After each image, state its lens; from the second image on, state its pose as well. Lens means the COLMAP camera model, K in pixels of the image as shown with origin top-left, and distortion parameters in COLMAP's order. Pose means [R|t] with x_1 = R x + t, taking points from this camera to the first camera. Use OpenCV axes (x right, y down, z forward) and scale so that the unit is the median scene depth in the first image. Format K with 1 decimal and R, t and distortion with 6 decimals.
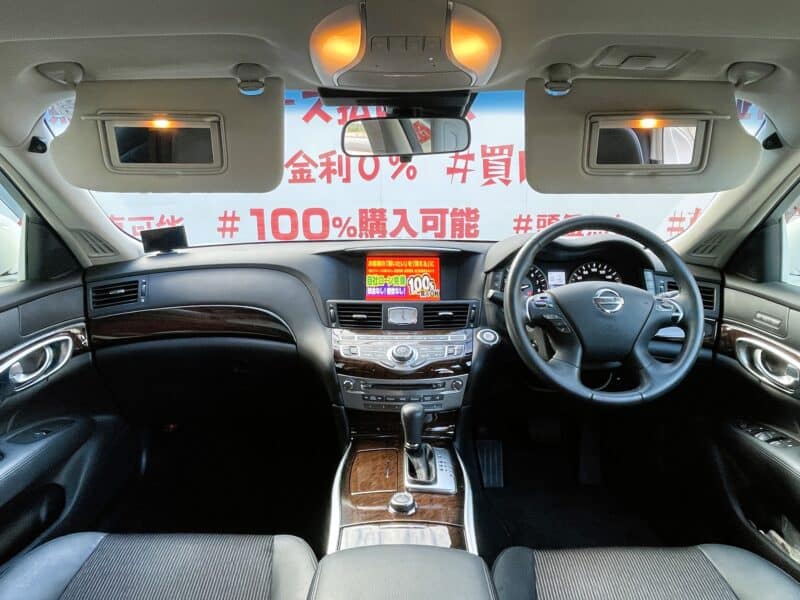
lens RADIAL K [[546.8, 0, 400.0], [0, 546.8, 300.0], [0, 0, 1]] dist [0.004734, 0.000151]
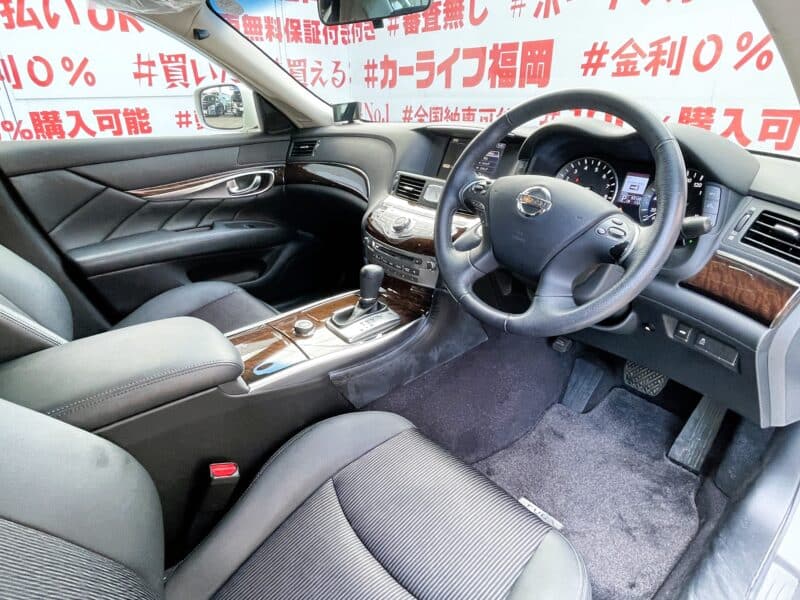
lens RADIAL K [[467.2, 0, 400.0], [0, 467.2, 300.0], [0, 0, 1]] dist [-0.000295, -0.001124]
pose [[0.648700, 0.316478, -0.692120, 0.599187], [-0.163607, 0.946163, 0.279298, -0.016609], [0.743250, -0.067945, 0.665554, 0.316038]]
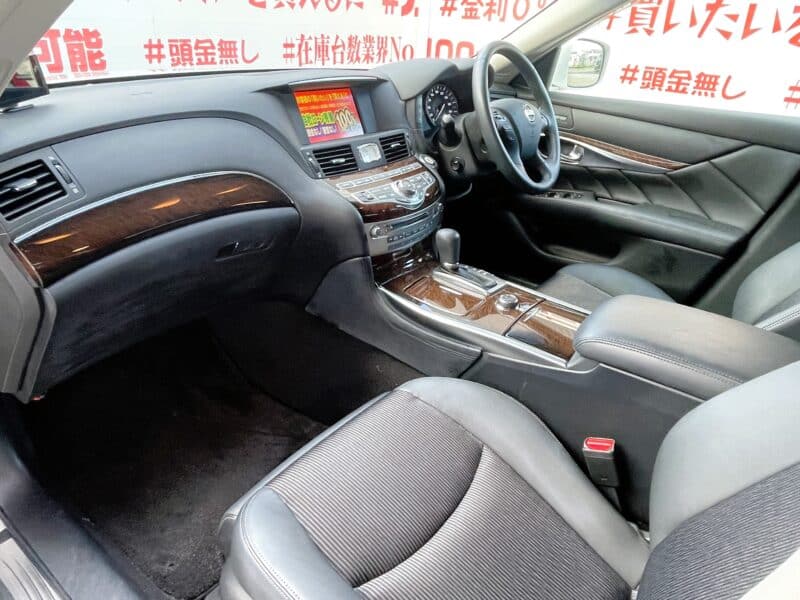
lens RADIAL K [[546.8, 0, 400.0], [0, 546.8, 300.0], [0, 0, 1]] dist [0.004734, 0.000151]
pose [[0.607538, -0.336483, 0.719498, -0.689283], [0.118658, 0.934120, 0.336661, -0.044200], [-0.785378, -0.119160, 0.607439, 0.317173]]
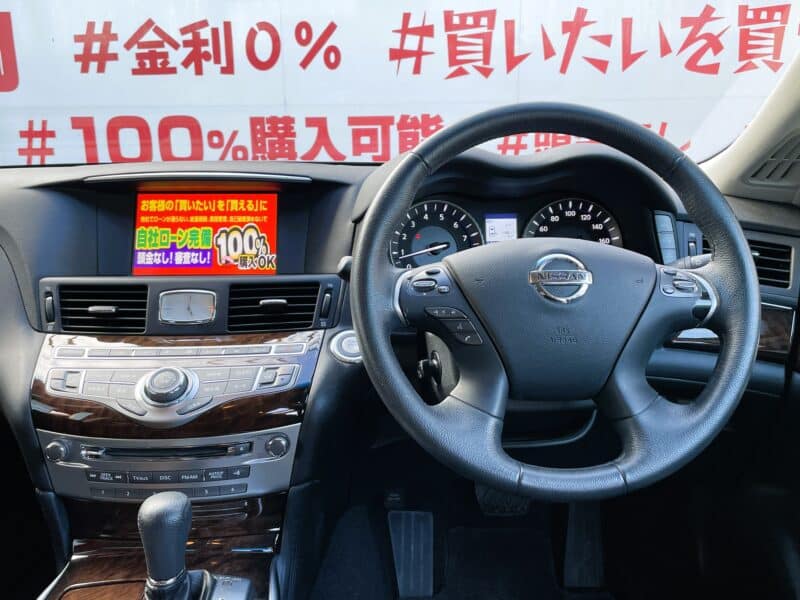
lens RADIAL K [[771.7, 0, 399.3], [0, 771.7, 287.6], [0, 0, 1]] dist [0.121329, -0.223479]
pose [[0.999713, -0.012609, 0.020394, 0.175559], [0.011794, 0.999144, 0.039645, -0.015076], [-0.020876, -0.039393, 0.999006, 0.247293]]
